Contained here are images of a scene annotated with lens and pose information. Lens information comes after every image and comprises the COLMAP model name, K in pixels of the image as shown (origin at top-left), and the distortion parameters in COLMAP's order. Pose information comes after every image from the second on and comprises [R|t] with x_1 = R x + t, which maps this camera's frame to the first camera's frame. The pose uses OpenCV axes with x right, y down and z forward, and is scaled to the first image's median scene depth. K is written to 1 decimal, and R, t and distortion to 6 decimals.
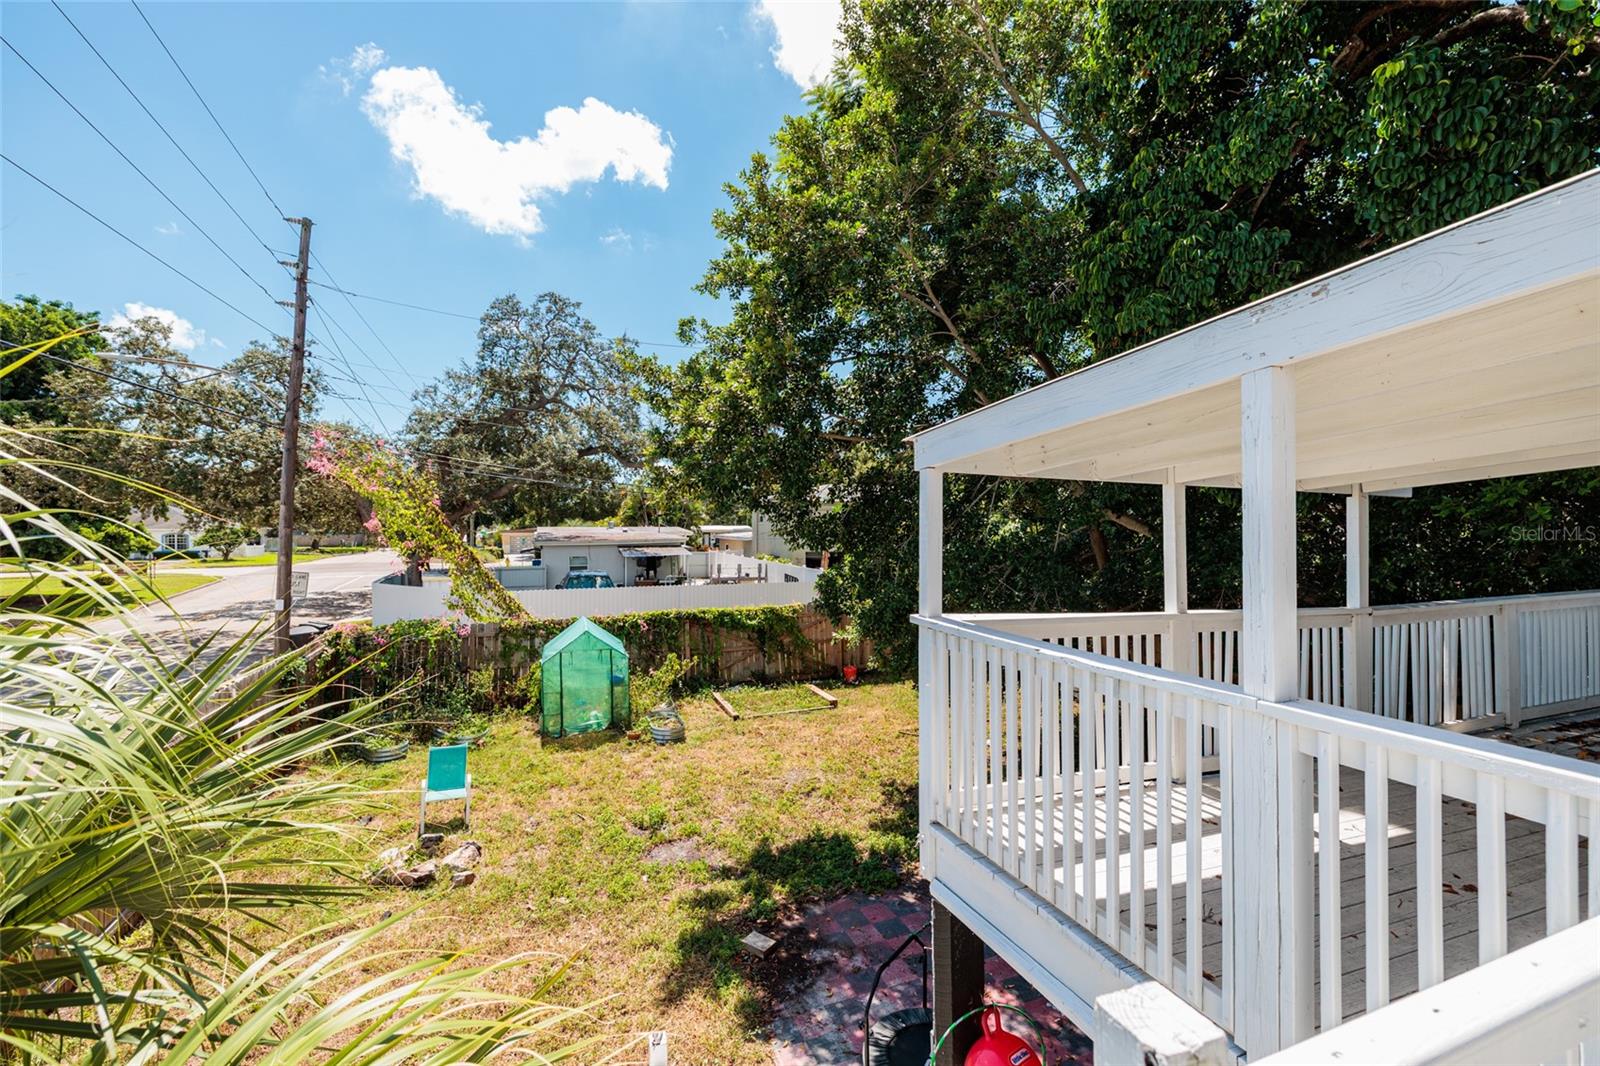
lens RADIAL K [[708.8, 0, 790.0], [0, 708.8, 520.3], [0, 0, 1]] dist [0.002553, 0.000437]
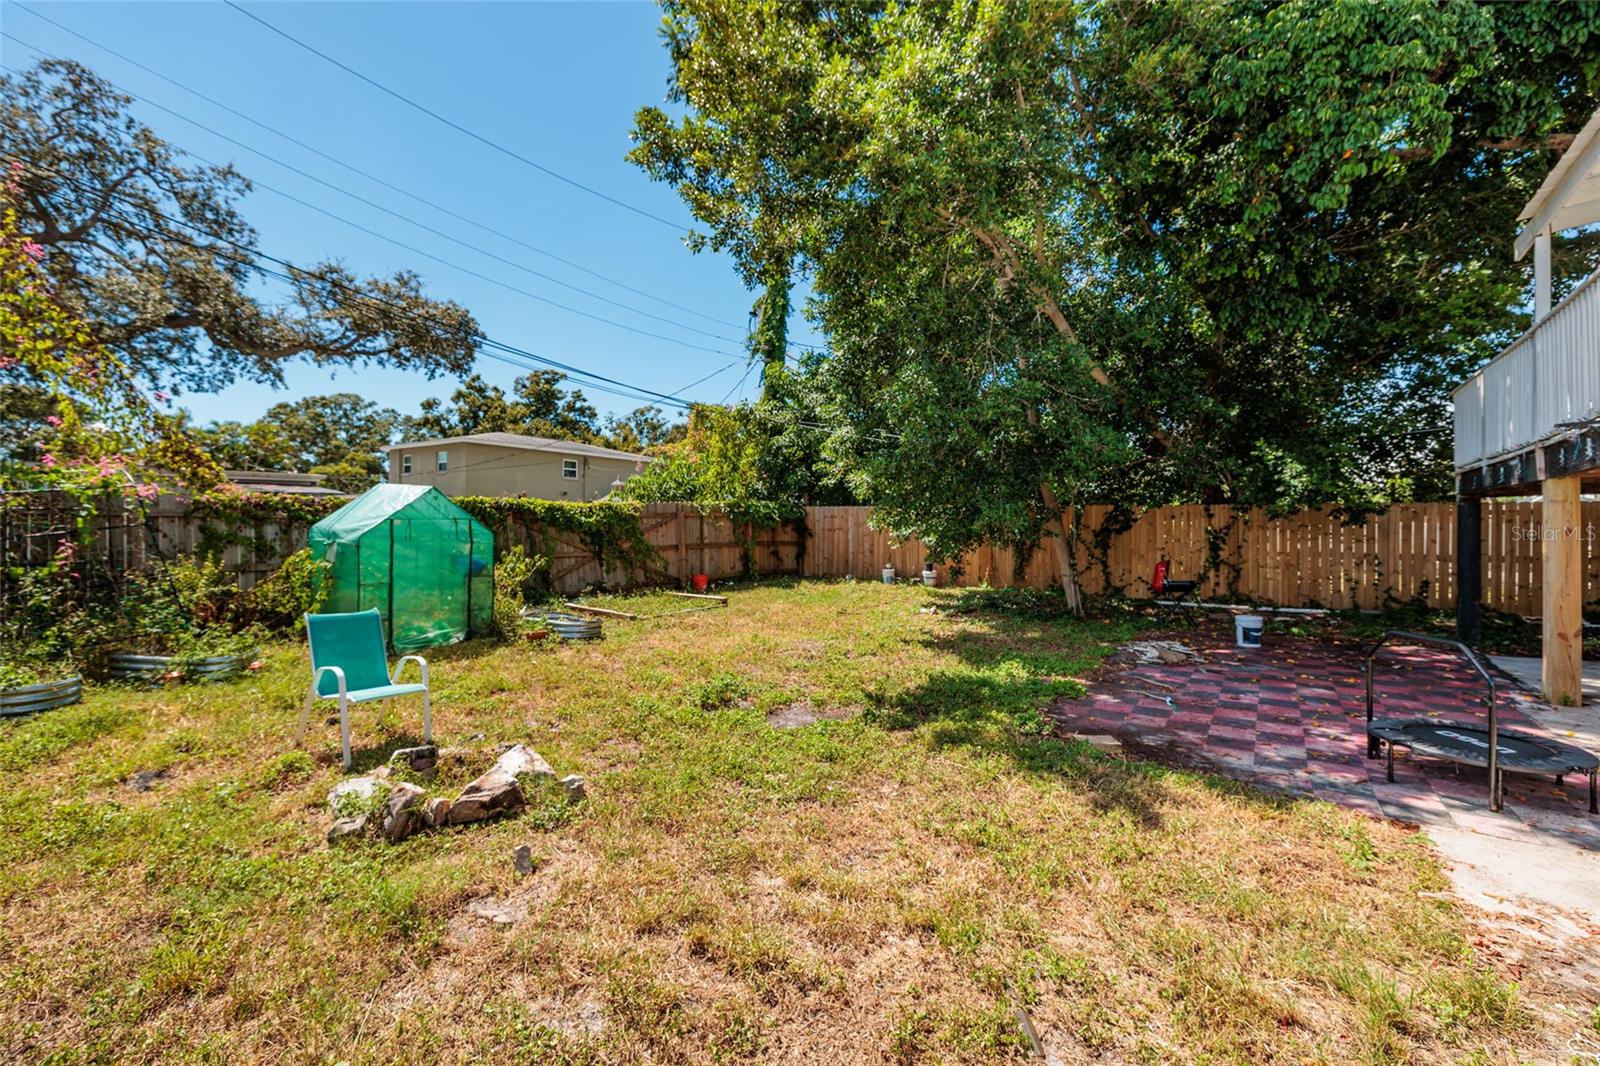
lens RADIAL K [[708.8, 0, 800.2], [0, 708.8, 530.5], [0, 0, 1]] dist [0.002553, 0.000437]
pose [[0.822326, 0.005634, 0.568989, -0.338300], [-0.003808, 0.999983, -0.004398, 0.176290], [-0.569004, 0.001450, 0.822333, 0.267629]]
